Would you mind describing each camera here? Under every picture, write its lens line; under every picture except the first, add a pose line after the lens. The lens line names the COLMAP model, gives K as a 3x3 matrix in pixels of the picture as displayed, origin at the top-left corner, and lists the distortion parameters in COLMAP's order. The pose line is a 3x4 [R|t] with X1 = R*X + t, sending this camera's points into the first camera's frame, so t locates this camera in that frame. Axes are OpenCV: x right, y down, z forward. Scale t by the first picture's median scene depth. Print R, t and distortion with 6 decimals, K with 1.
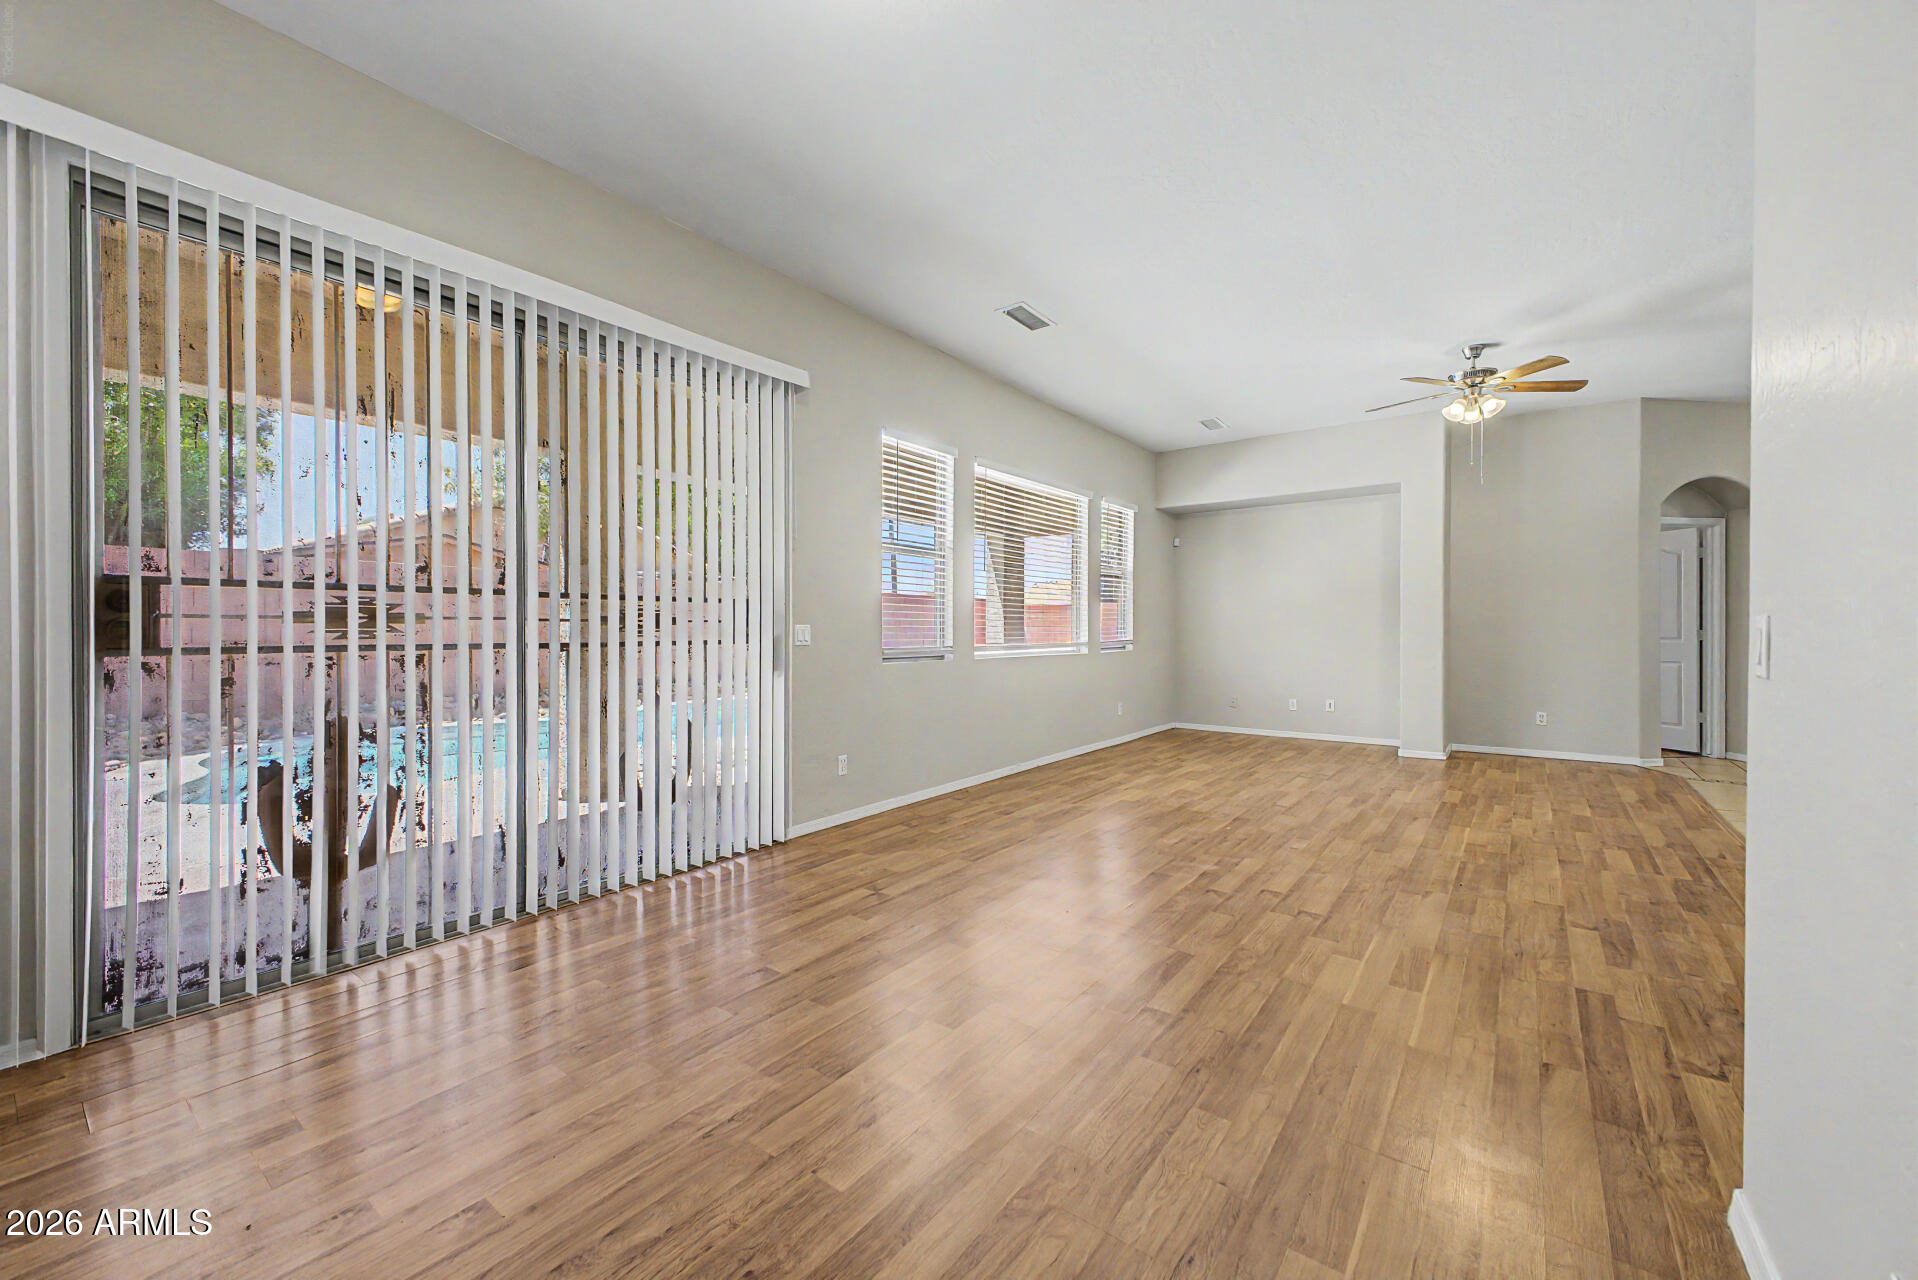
lens RADIAL K [[753.4, 0, 970.9], [0, 753.4, 629.3], [0, 0, 1]] dist [0.013876, -0.002182]
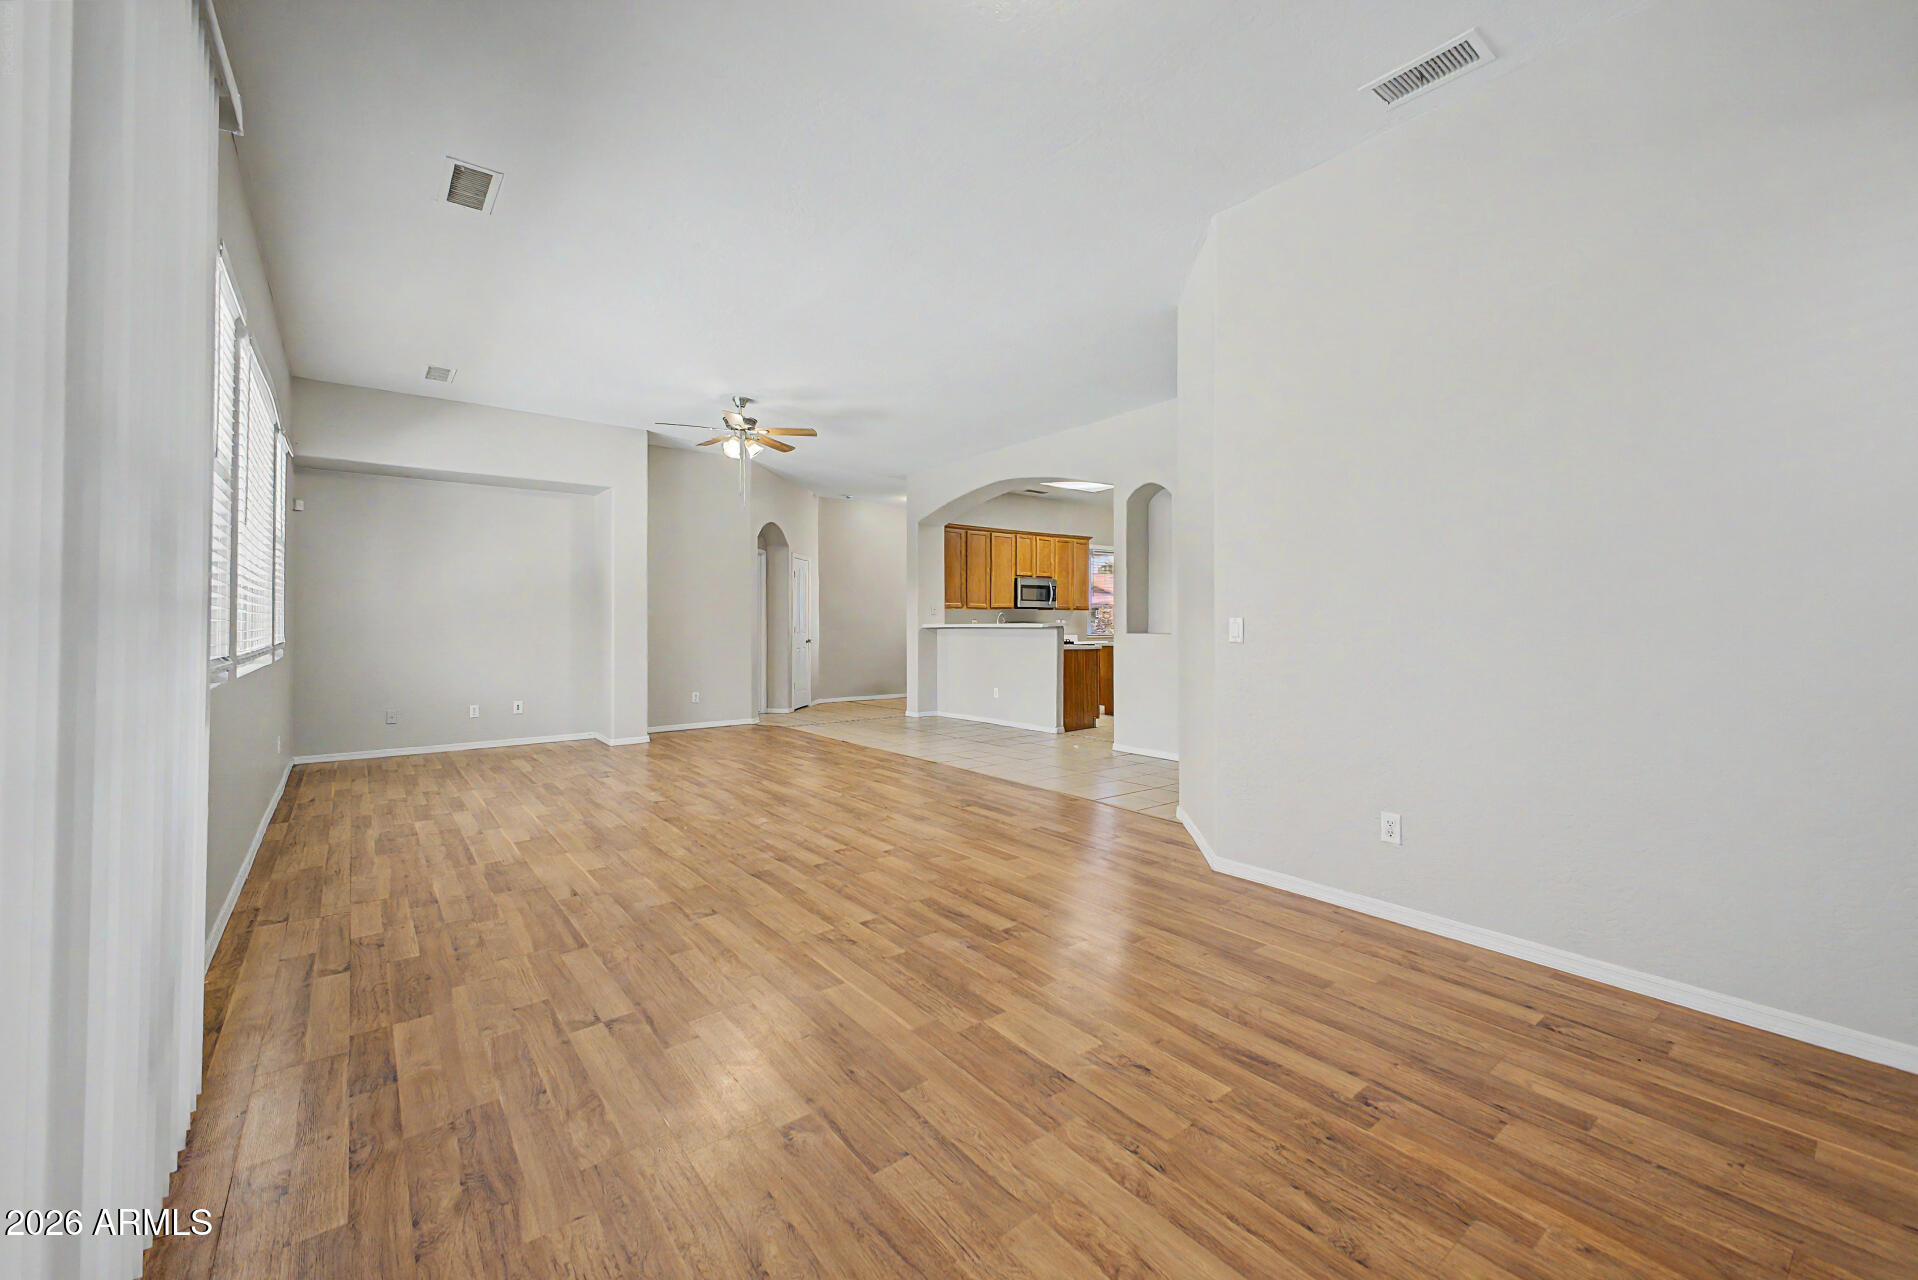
lens RADIAL K [[753.4, 0, 963.6], [0, 753.4, 624.1], [0, 0, 1]] dist [0.013876, -0.002182]
pose [[0.265486, -0.001152, 0.964114, -0.685028], [0.004073, 0.999992, 0.000073, -0.002478], [-0.964106, 0.003908, 0.265488, 0.513219]]
